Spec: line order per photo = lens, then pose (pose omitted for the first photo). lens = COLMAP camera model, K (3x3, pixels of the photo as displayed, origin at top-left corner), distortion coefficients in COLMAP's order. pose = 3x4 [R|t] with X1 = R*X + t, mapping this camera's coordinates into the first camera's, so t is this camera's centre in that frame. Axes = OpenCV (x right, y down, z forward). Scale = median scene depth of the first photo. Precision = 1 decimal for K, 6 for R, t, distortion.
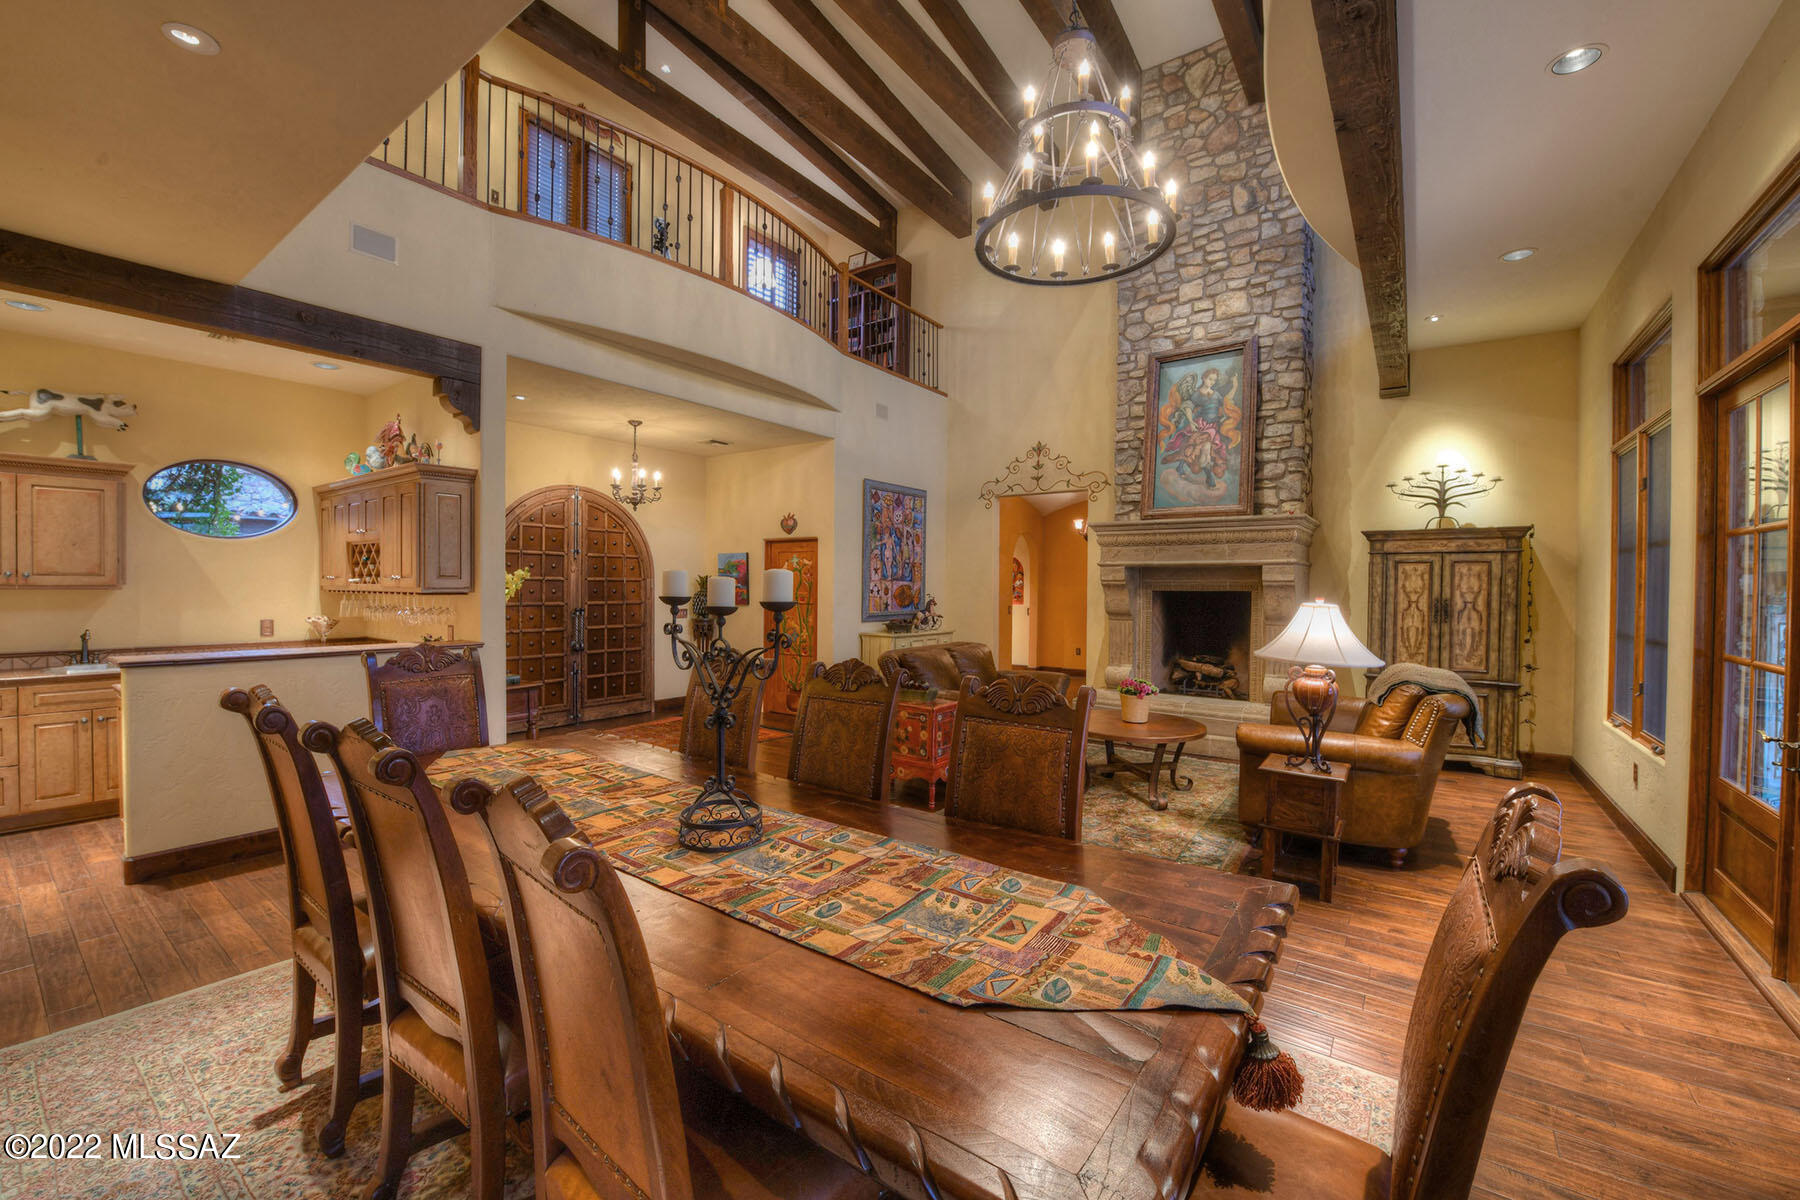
lens RADIAL K [[718.9, 0, 905.3], [0, 718.9, 591.4], [0, 0, 1]] dist [-0.017890, -0.000852]
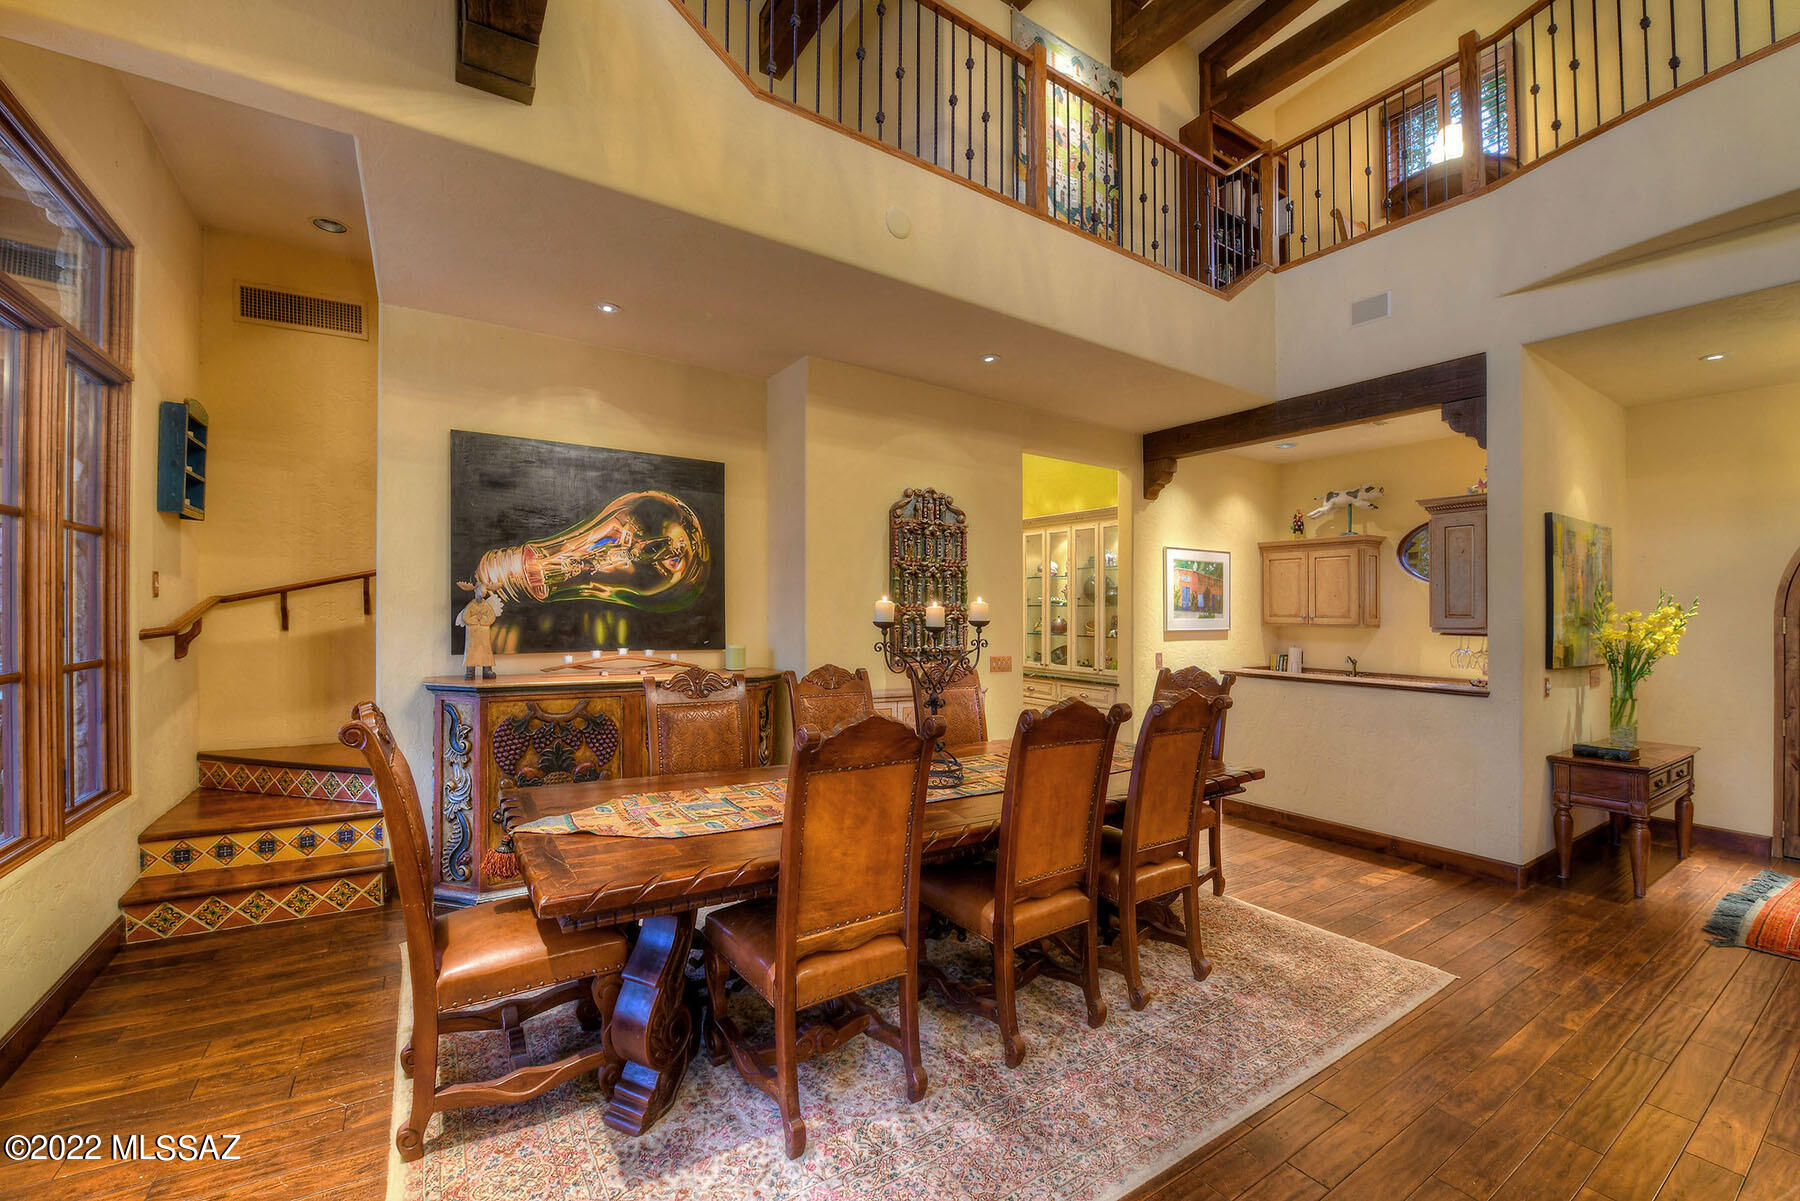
lens RADIAL K [[718.9, 0, 899.0], [0, 718.9, 611.3], [0, 0, 1]] dist [-0.017890, -0.000852]
pose [[-0.367387, -0.019169, -0.929871, 0.495284], [-0.026561, 0.999596, -0.010112, 0.002952], [0.929689, 0.020983, -0.367747, 0.695416]]
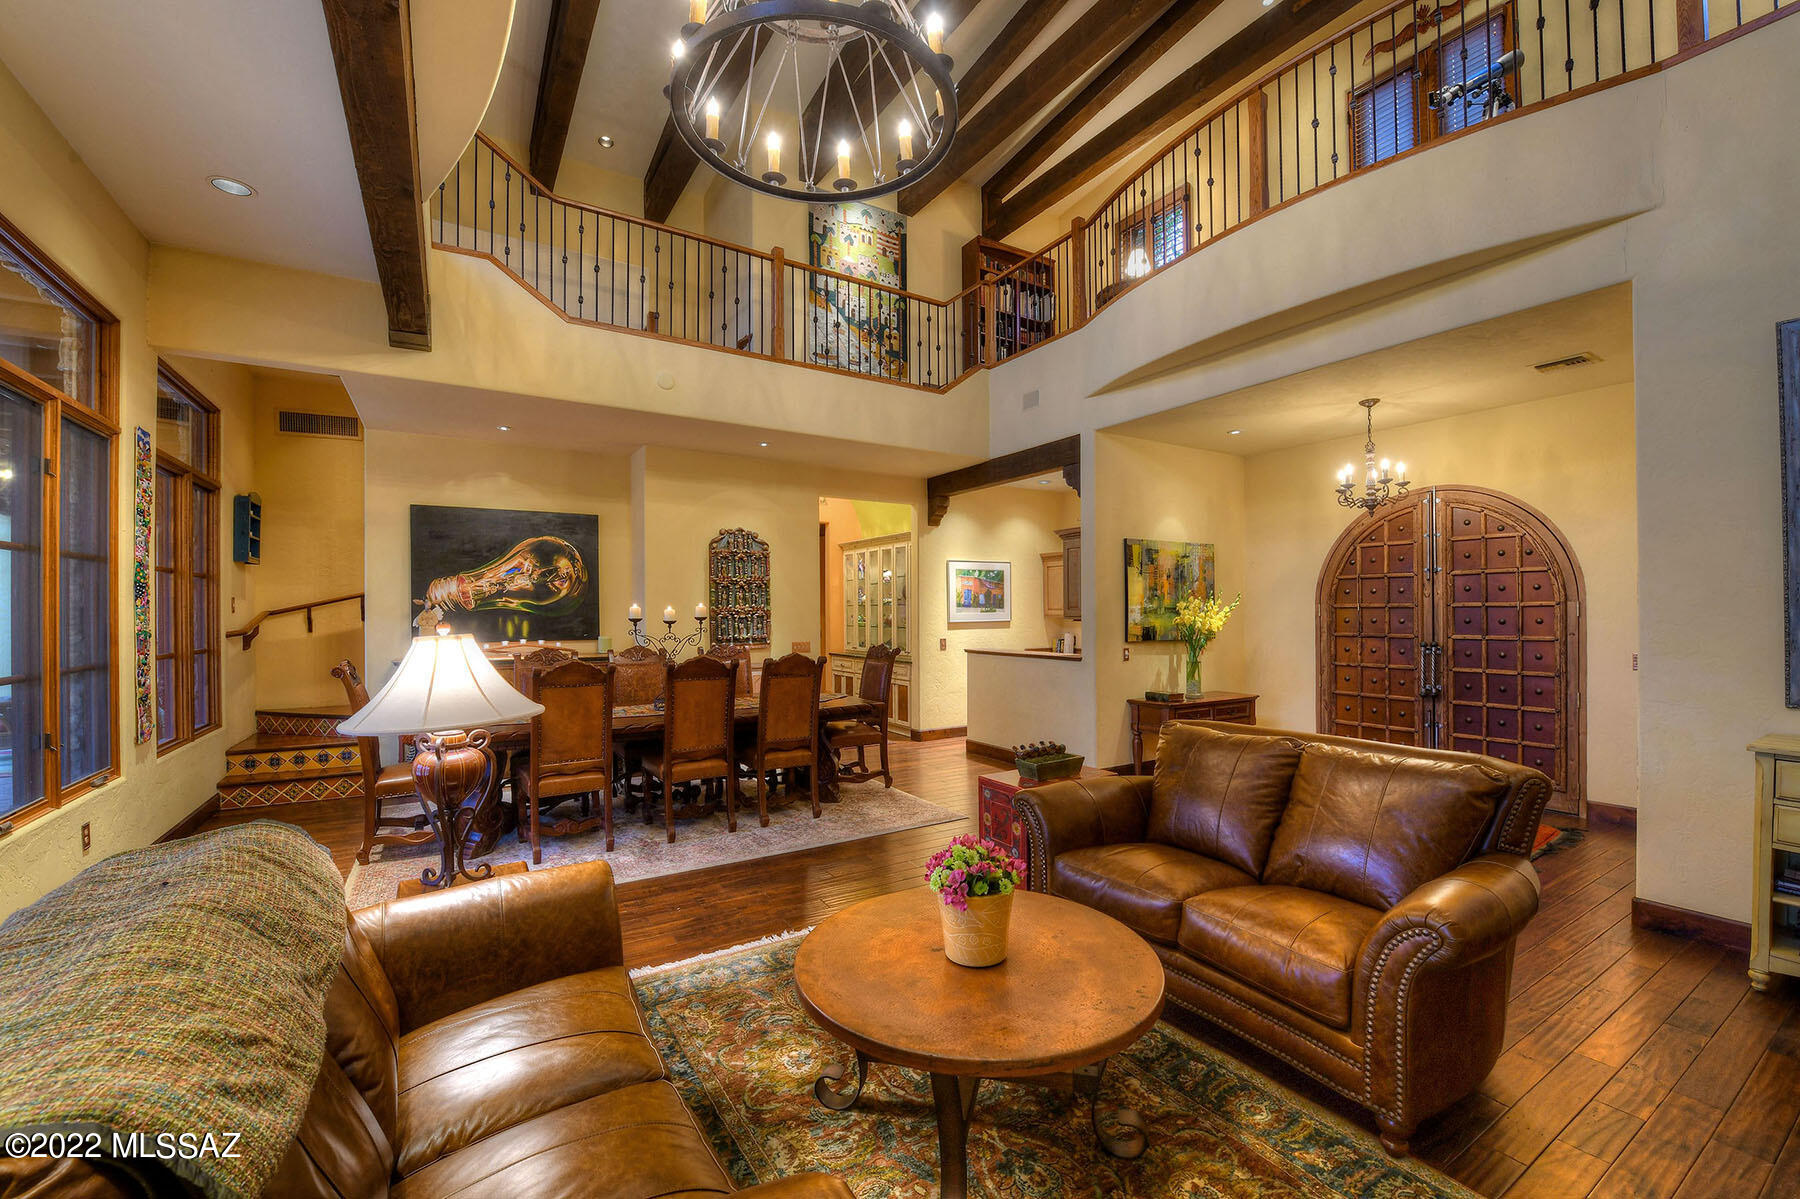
lens RADIAL K [[718.9, 0, 907.4], [0, 718.9, 599.8], [0, 0, 1]] dist [-0.017890, -0.000852]
pose [[-0.385182, -0.025337, -0.922493, 0.792544], [-0.006775, 0.999674, -0.024628, 0.001564], [0.922816, -0.003236, -0.385228, 1.285233]]
